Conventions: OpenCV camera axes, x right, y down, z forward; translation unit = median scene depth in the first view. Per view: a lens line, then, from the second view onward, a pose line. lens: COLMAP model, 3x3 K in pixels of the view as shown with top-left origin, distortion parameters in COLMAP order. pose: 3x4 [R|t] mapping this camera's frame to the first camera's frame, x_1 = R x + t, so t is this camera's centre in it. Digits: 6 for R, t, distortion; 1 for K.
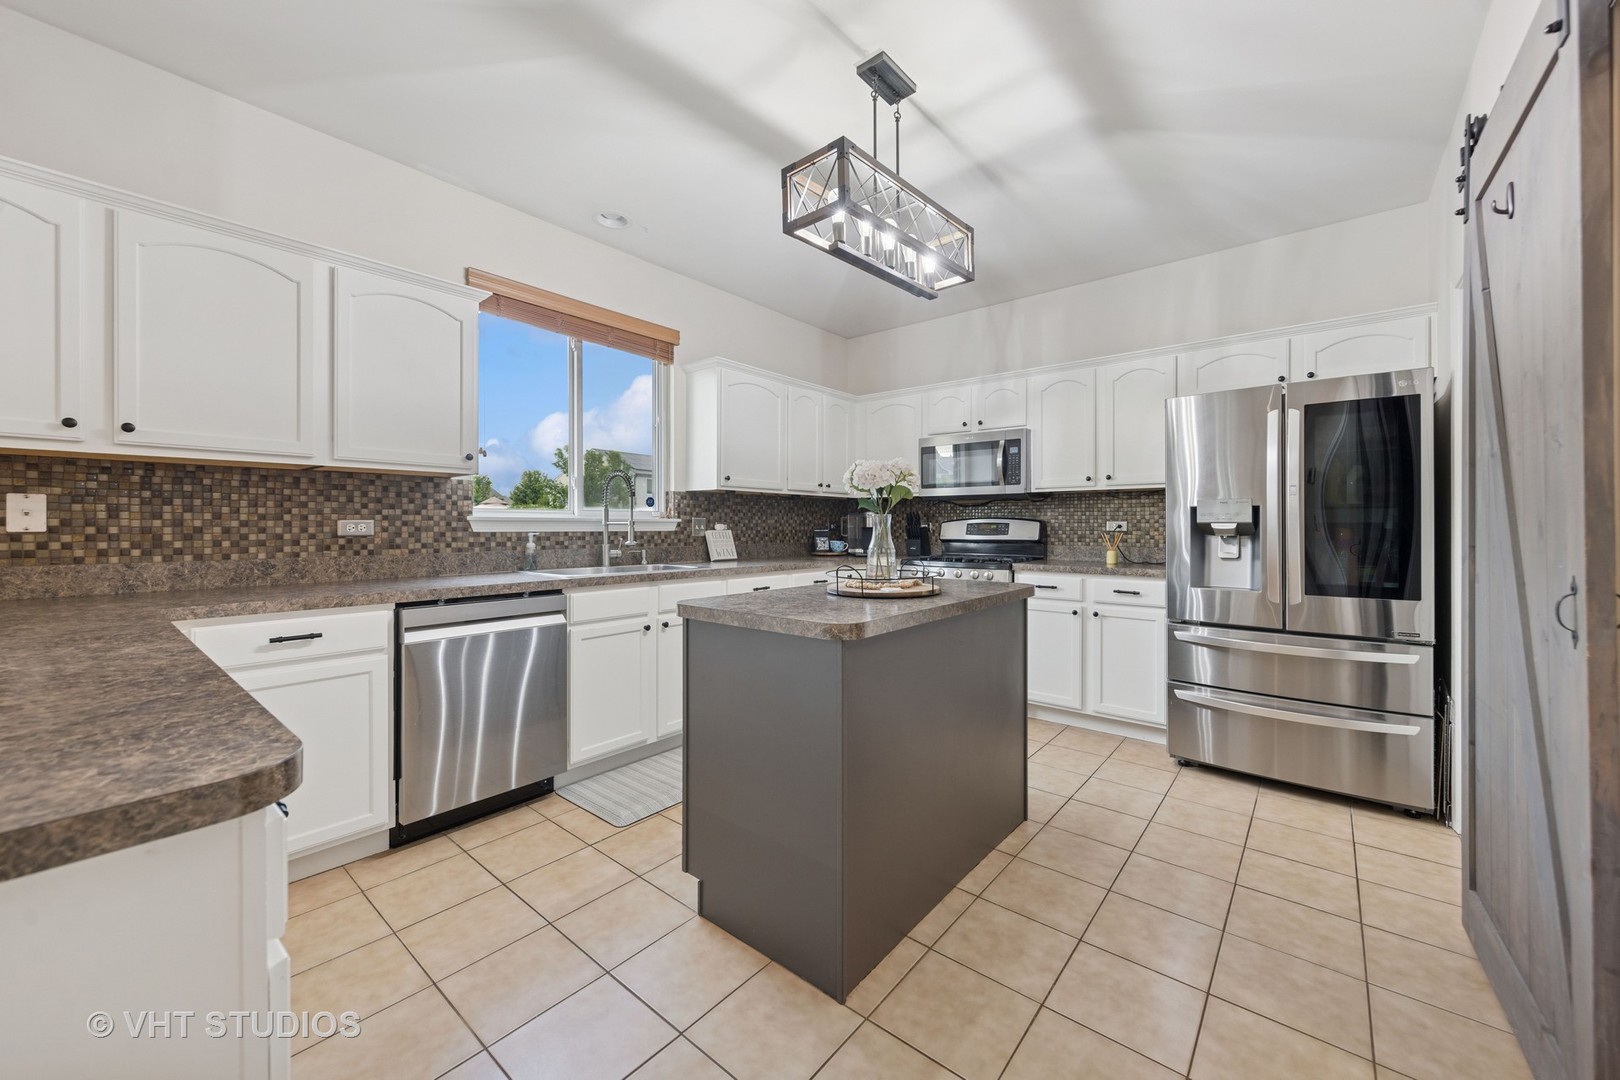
lens RADIAL K [[617.8, 0, 812.7], [0, 617.8, 527.7], [0, 0, 1]] dist [0.007450, -0.000547]
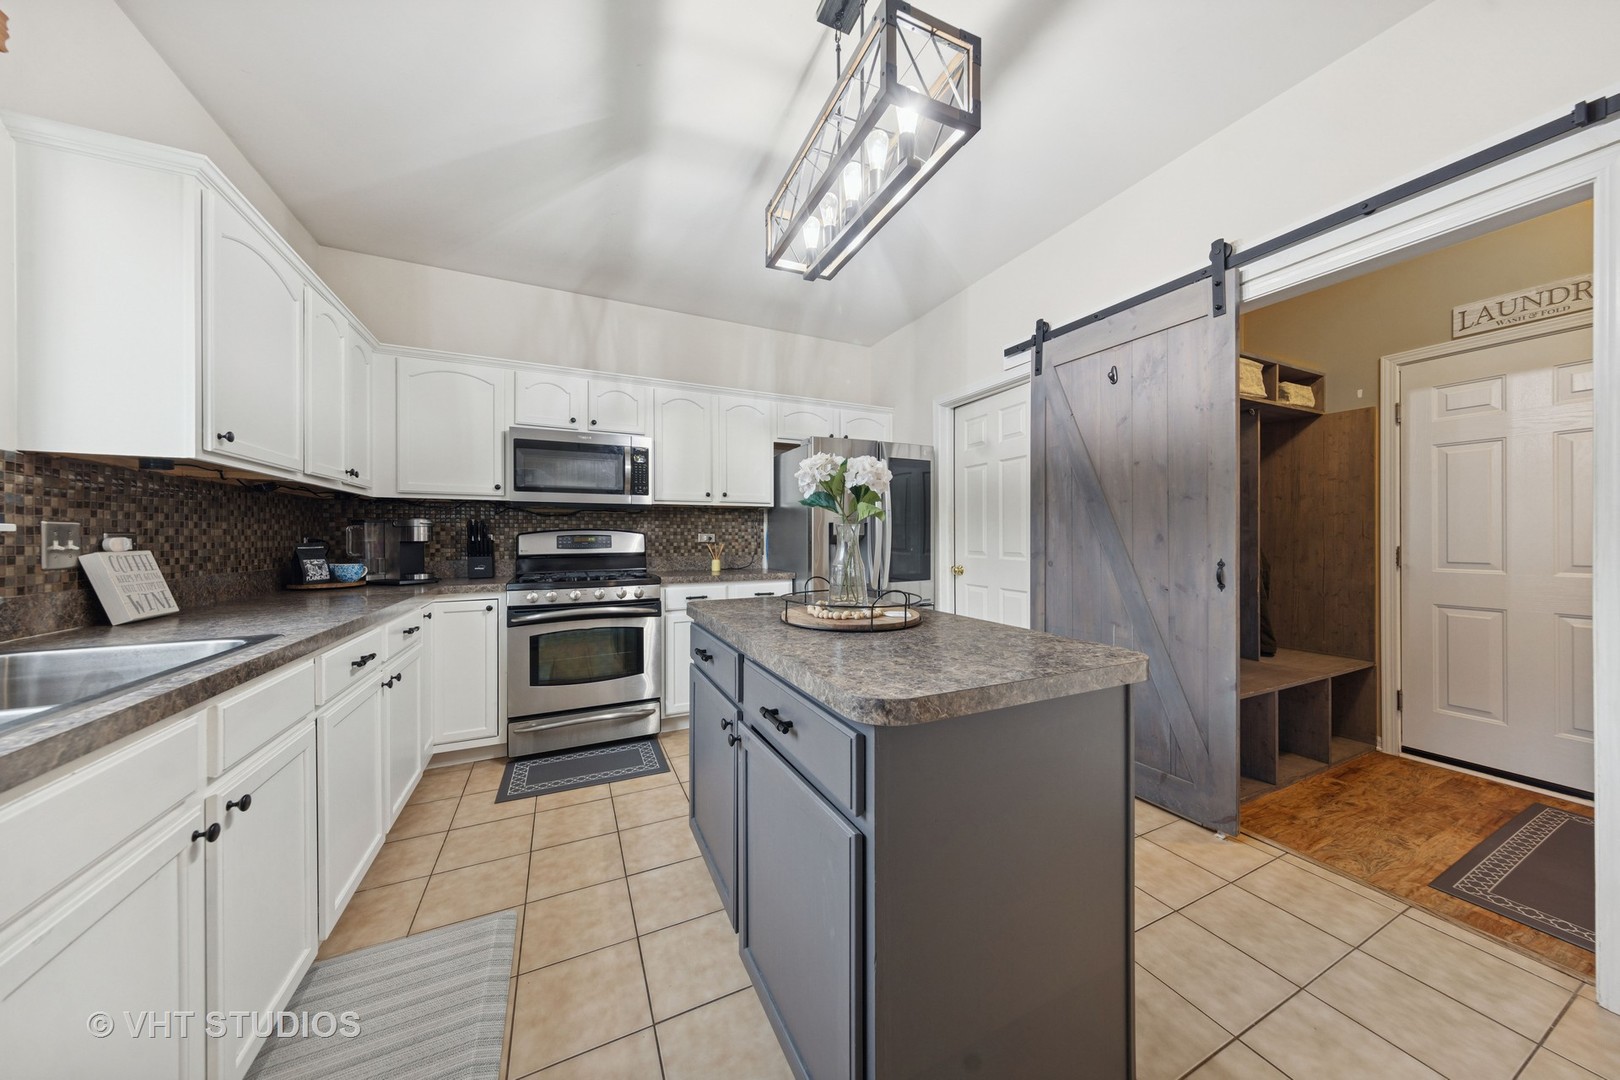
lens RADIAL K [[522.1, 0, 813.8], [0, 522.1, 537.3], [0, 0, 1]] dist [0.004617, -0.000274]
pose [[0.416868, -0.002978, 0.908962, -0.420771], [0.006522, 0.999979, 0.000285, -0.004226], [-0.908944, 0.005810, 0.416879, 0.600770]]
